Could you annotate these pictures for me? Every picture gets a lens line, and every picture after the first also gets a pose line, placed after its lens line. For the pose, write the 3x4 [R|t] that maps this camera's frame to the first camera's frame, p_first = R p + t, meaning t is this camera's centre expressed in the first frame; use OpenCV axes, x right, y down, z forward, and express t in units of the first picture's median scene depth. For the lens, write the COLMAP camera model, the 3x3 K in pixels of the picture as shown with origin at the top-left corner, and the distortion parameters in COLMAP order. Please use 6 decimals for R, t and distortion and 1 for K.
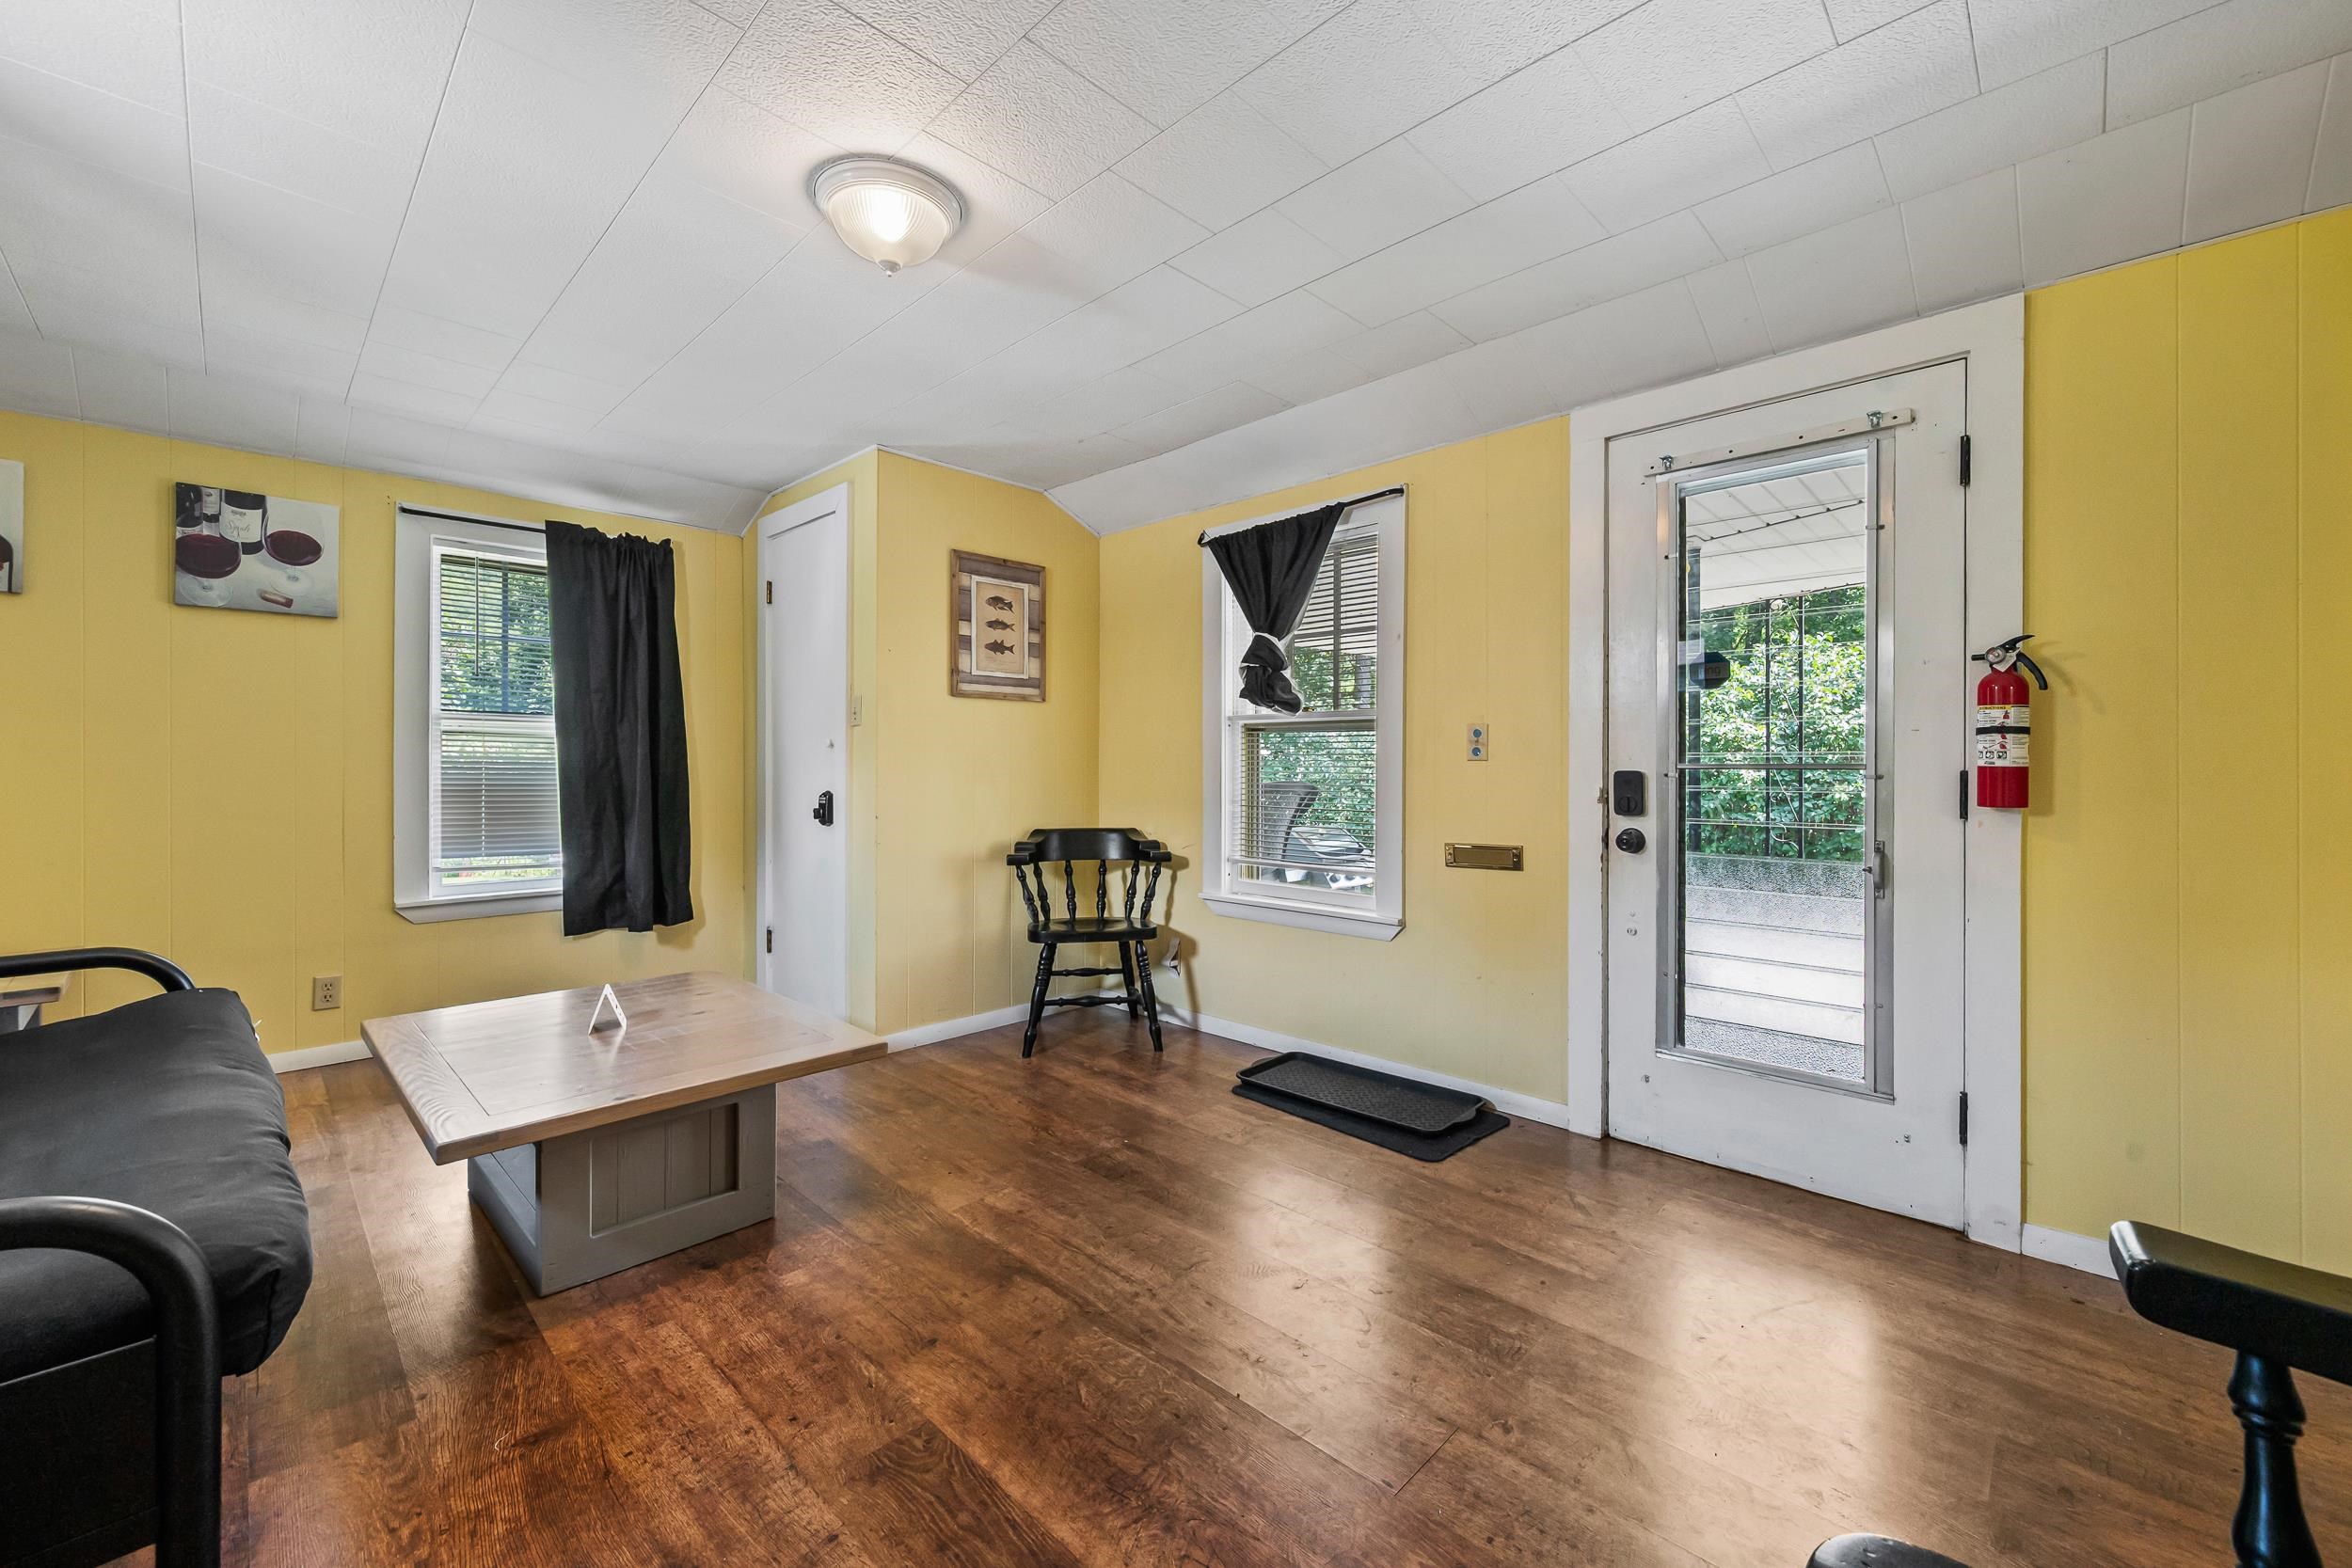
lens RADIAL K [[926.0, 0, 1181.3], [0, 926.0, 775.9], [0, 0, 1]] dist [-0.008498, 0.000277]
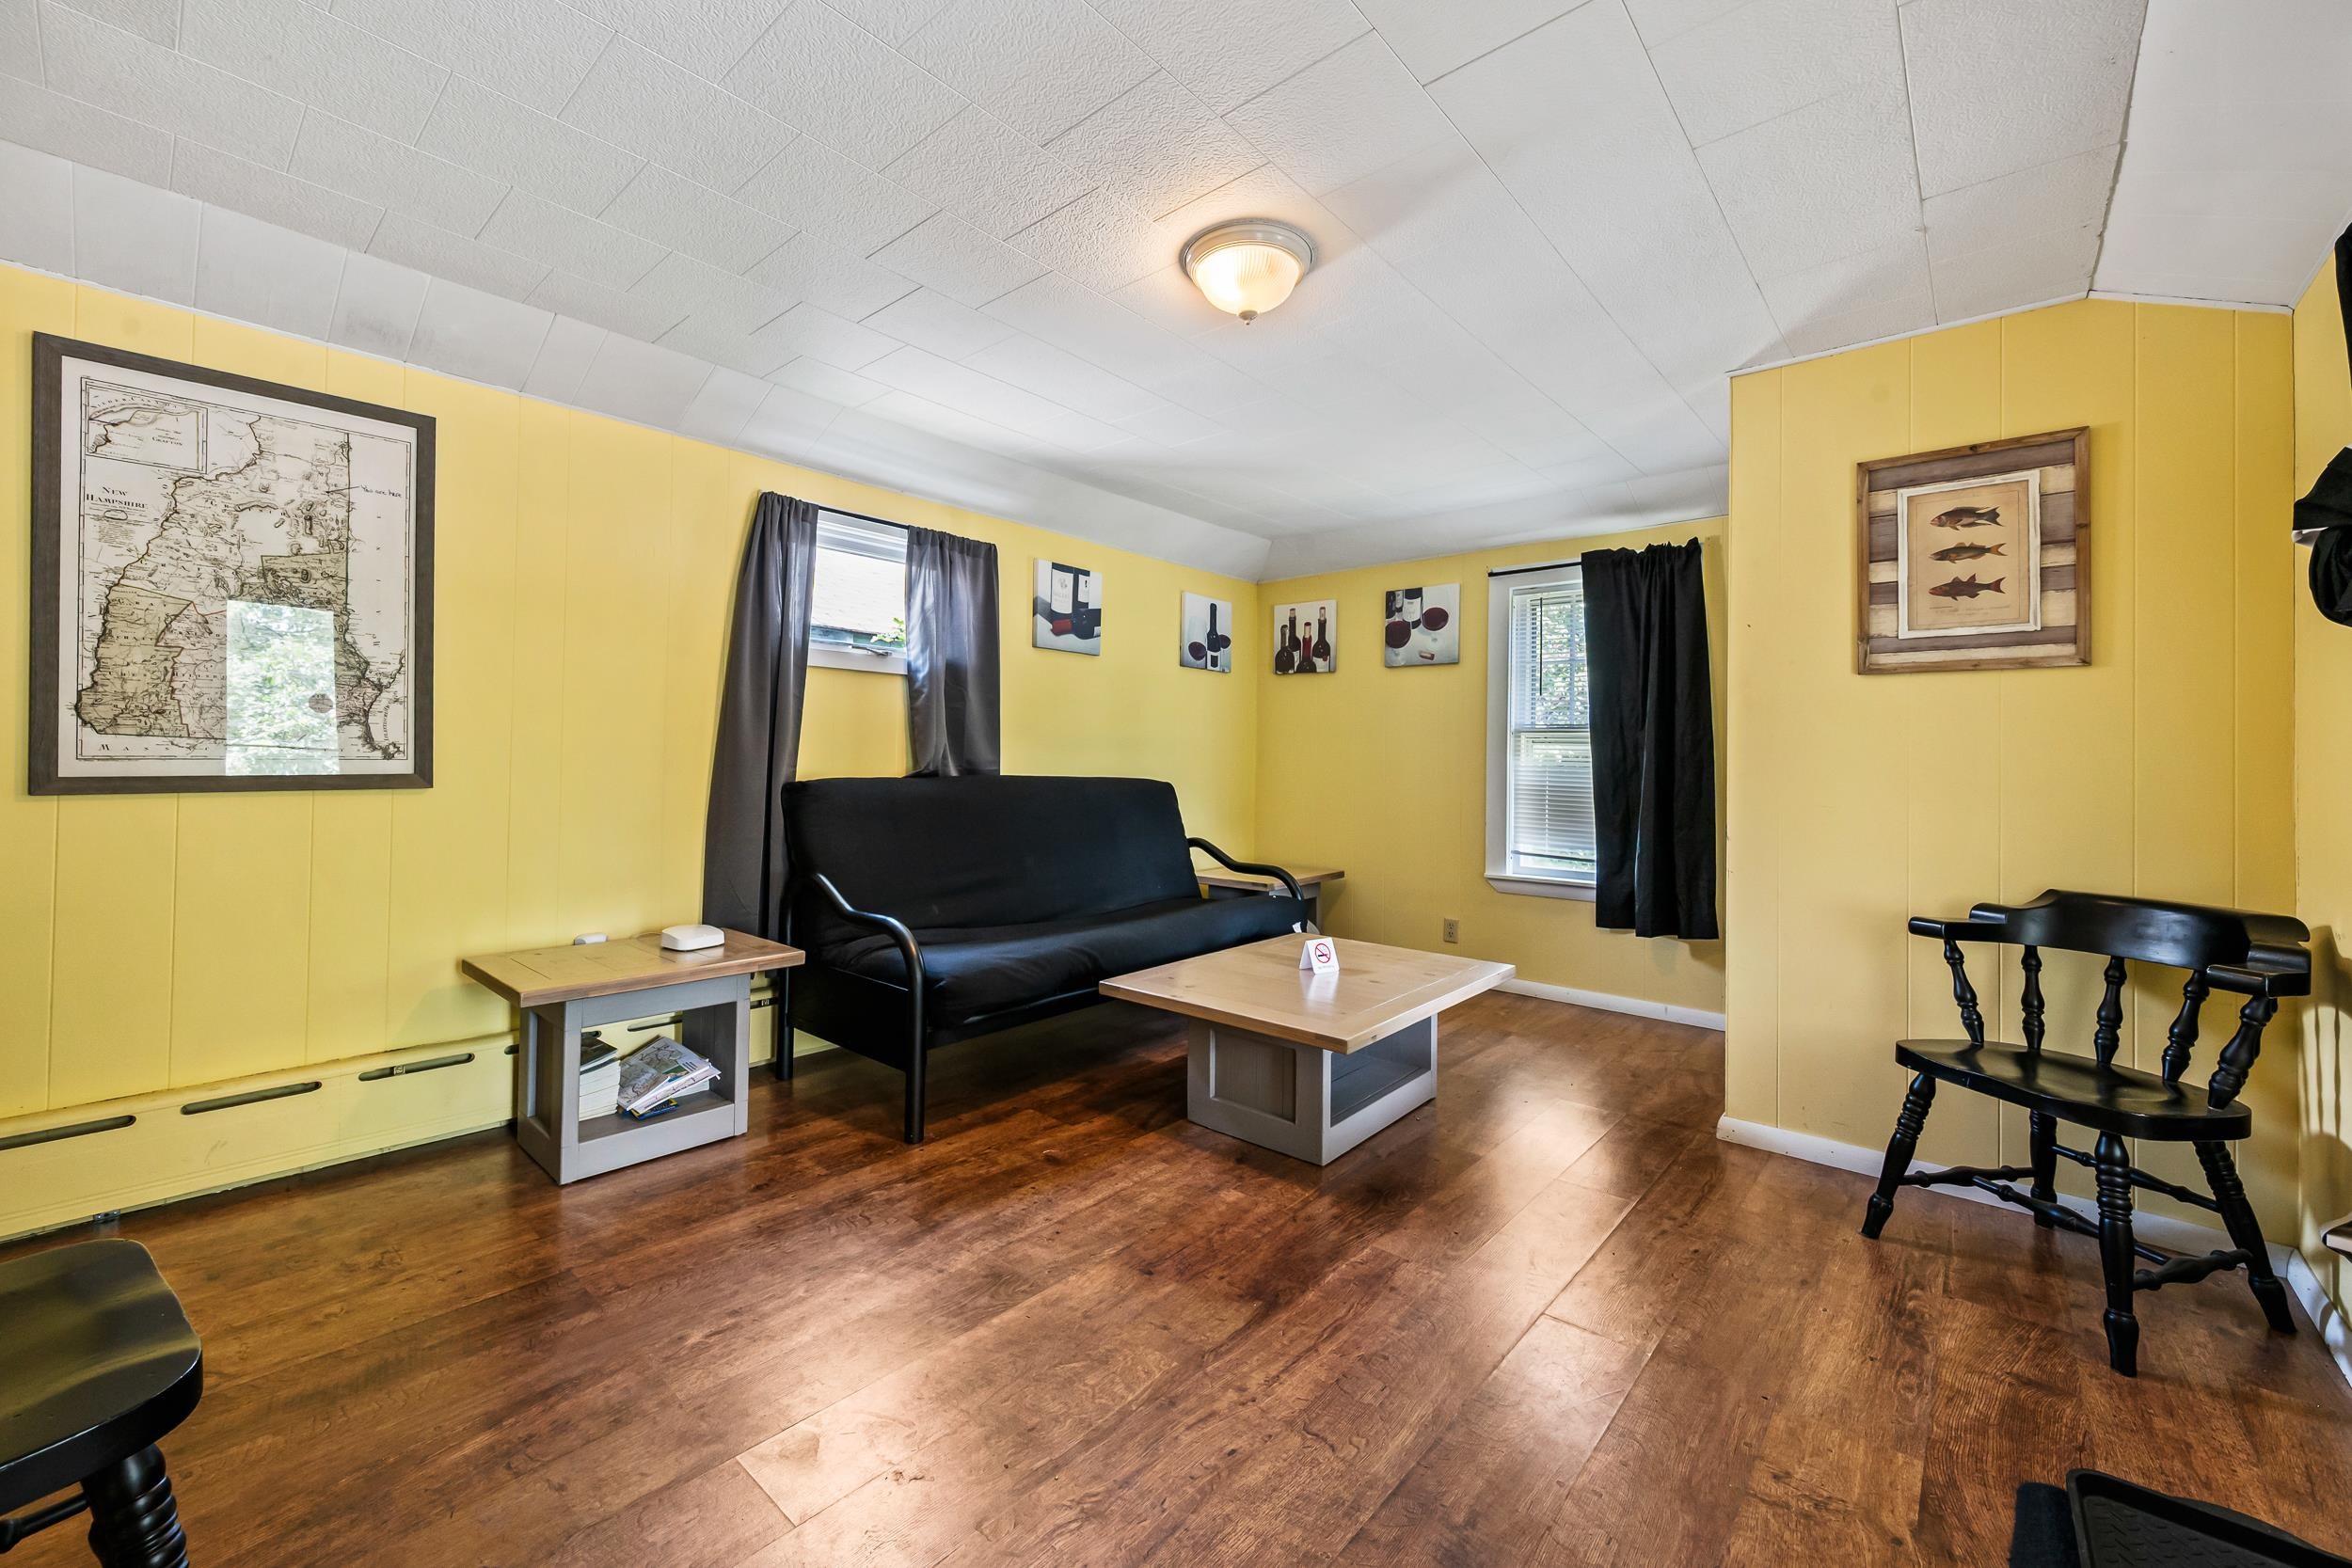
lens RADIAL K [[926.0, 0, 1184.7], [0, 926.0, 758.9], [0, 0, 1]] dist [-0.008498, 0.000277]
pose [[0.056526, -0.005912, -0.998384, 0.410986], [-0.027758, 0.999587, -0.007491, -0.003770], [0.998015, 0.028137, 0.056338, 0.457435]]
